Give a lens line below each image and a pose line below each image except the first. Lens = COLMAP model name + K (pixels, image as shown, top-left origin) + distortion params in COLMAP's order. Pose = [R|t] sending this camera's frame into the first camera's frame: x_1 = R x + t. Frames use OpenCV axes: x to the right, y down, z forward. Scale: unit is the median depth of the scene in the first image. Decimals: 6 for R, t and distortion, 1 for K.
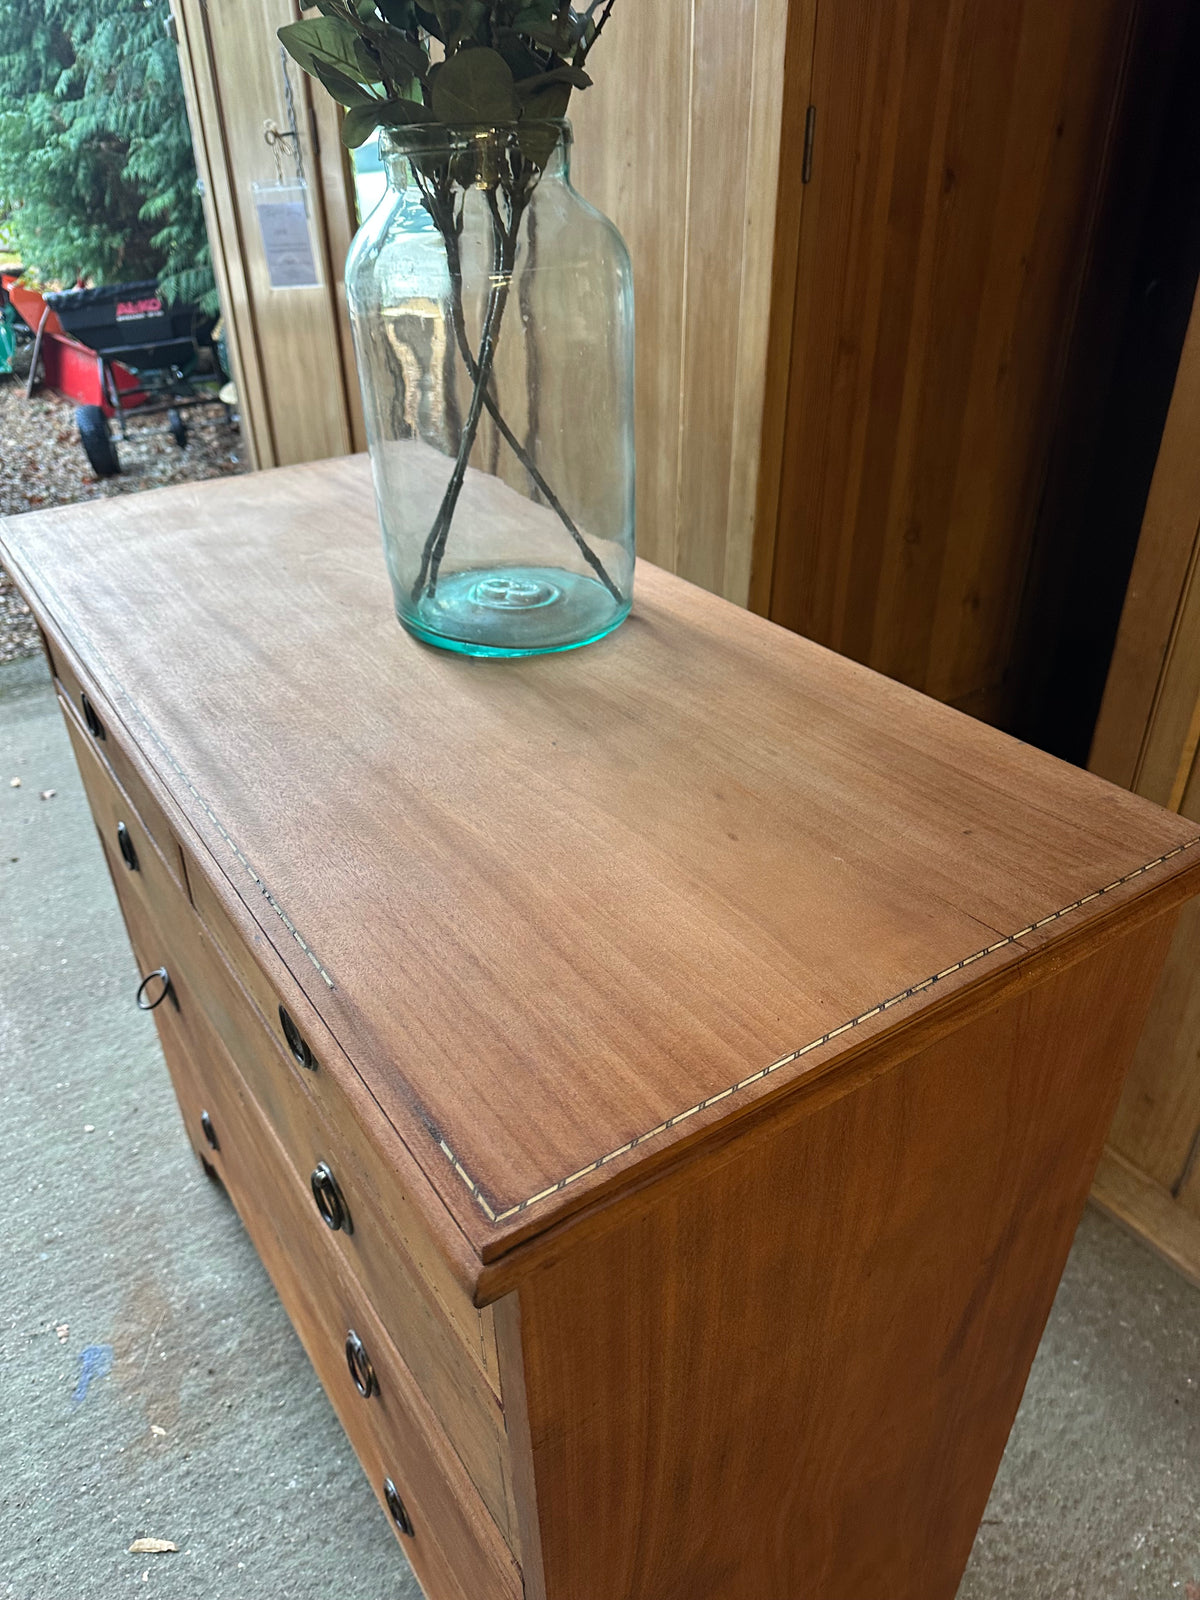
lens RADIAL K [[1146.9, 0, 608.1], [0, 1146.9, 810.5], [0, 0, 1]] dist [-0.004272, -0.003926]
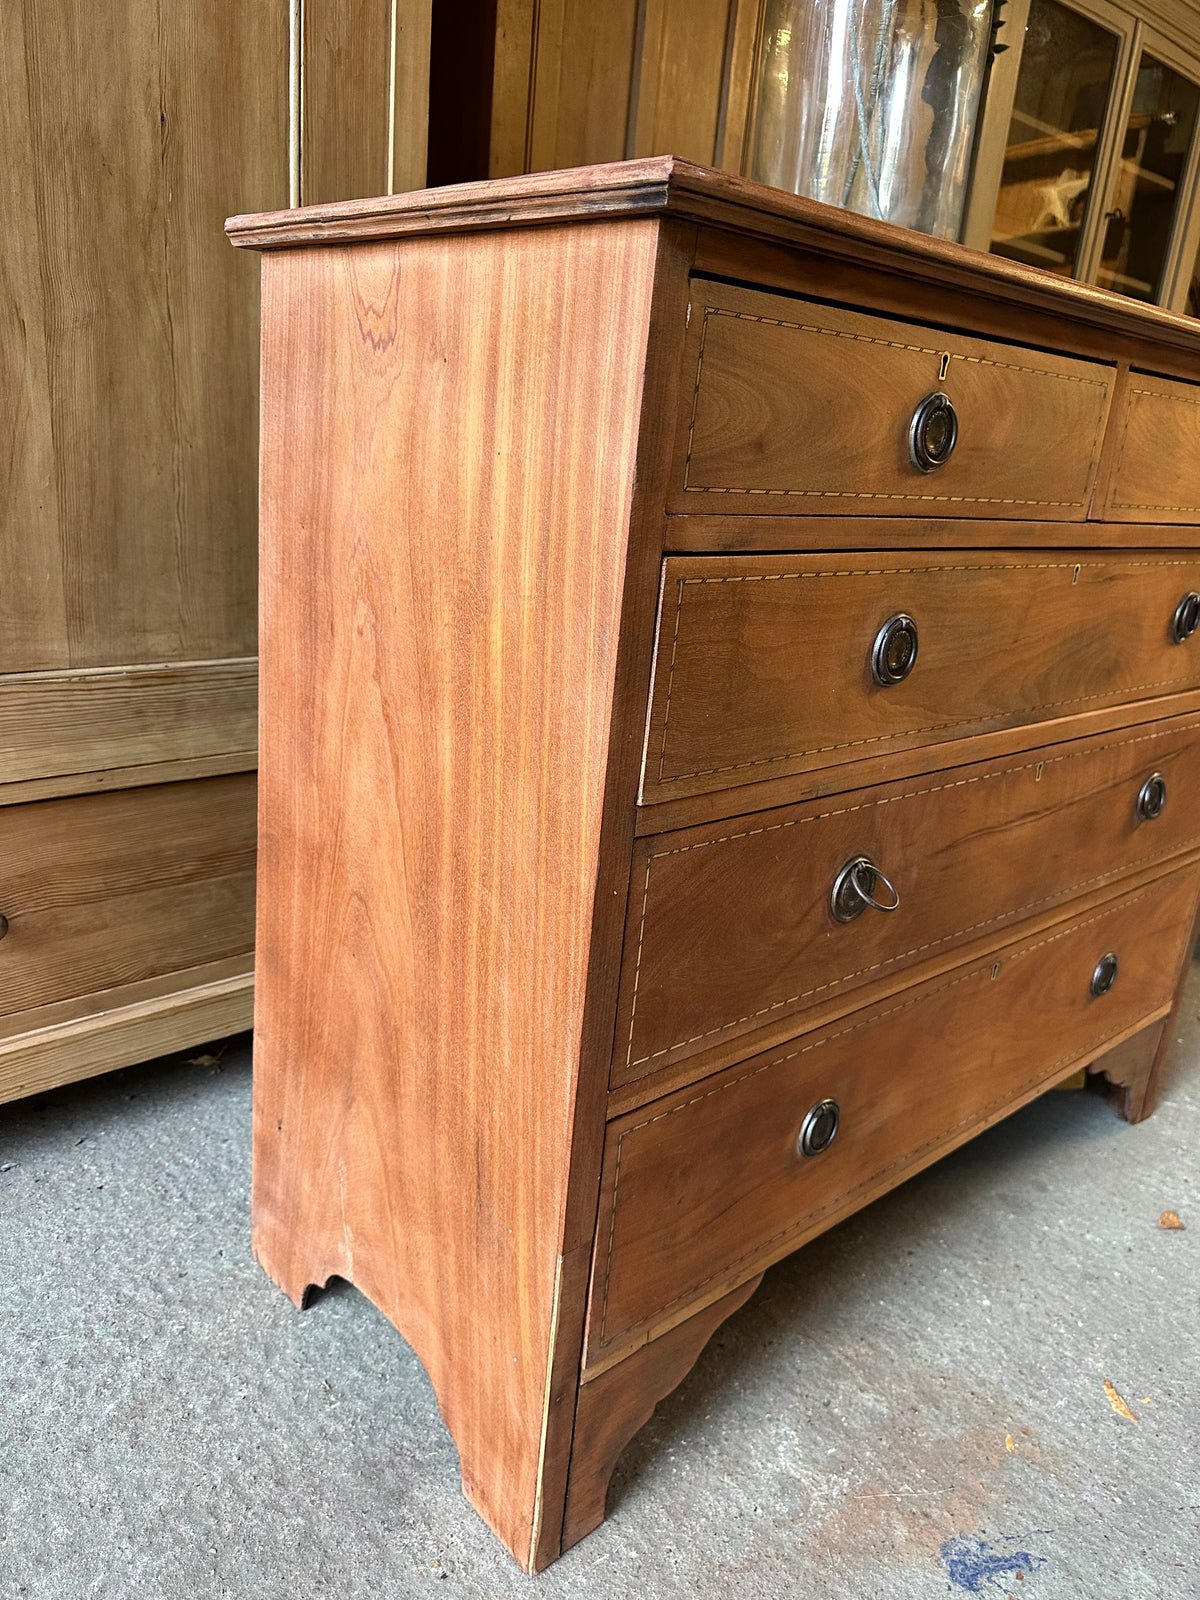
lens RADIAL K [[1141.9, 0, 600.0], [0, 1141.9, 800.0], [0, 0, 1]] dist [0.013545, -0.021453]
pose [[-0.136042, -0.301470, 0.943721, -0.882237], [0.452138, 0.828695, 0.329903, -0.170816], [-0.881512, 0.471572, 0.023568, 0.955616]]
